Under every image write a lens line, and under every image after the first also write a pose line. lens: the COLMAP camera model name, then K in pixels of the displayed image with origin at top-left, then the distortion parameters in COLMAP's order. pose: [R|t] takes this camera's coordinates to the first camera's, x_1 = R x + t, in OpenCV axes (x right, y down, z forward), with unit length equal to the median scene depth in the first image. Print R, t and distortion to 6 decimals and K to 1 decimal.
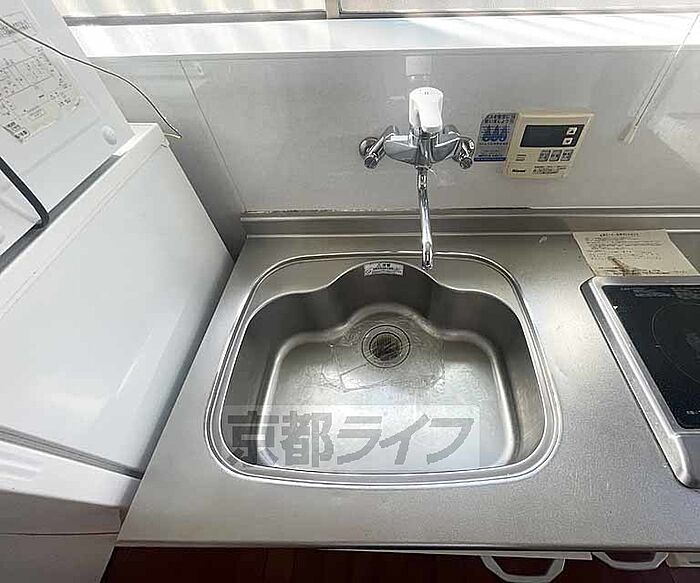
lens RADIAL K [[315.4, 0, 389.1], [0, 315.4, 290.7], [0, 0, 1]] dist [0.000252, -0.000891]
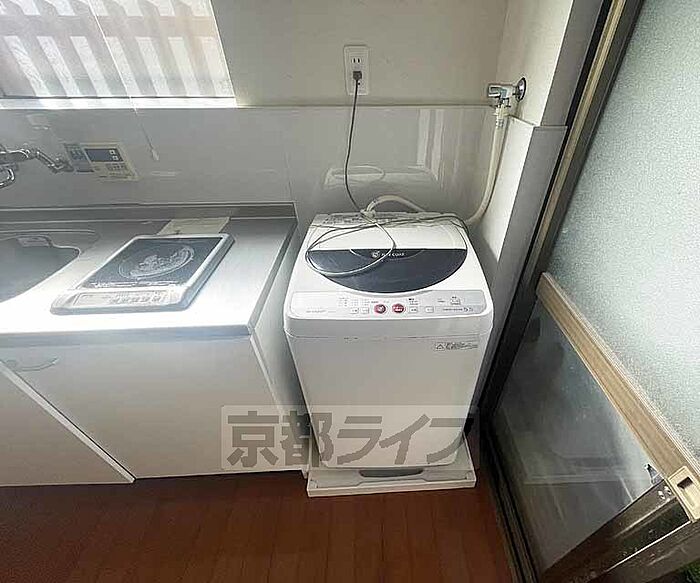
lens RADIAL K [[315.4, 0, 389.2], [0, 315.4, 293.5], [0, 0, 1]] dist [0.000252, -0.000891]
pose [[0.998175, -0.017944, 0.057652, 1.886310], [0.030498, 0.973903, -0.224908, 0.669257], [-0.052111, 0.226256, 0.972673, -0.587146]]
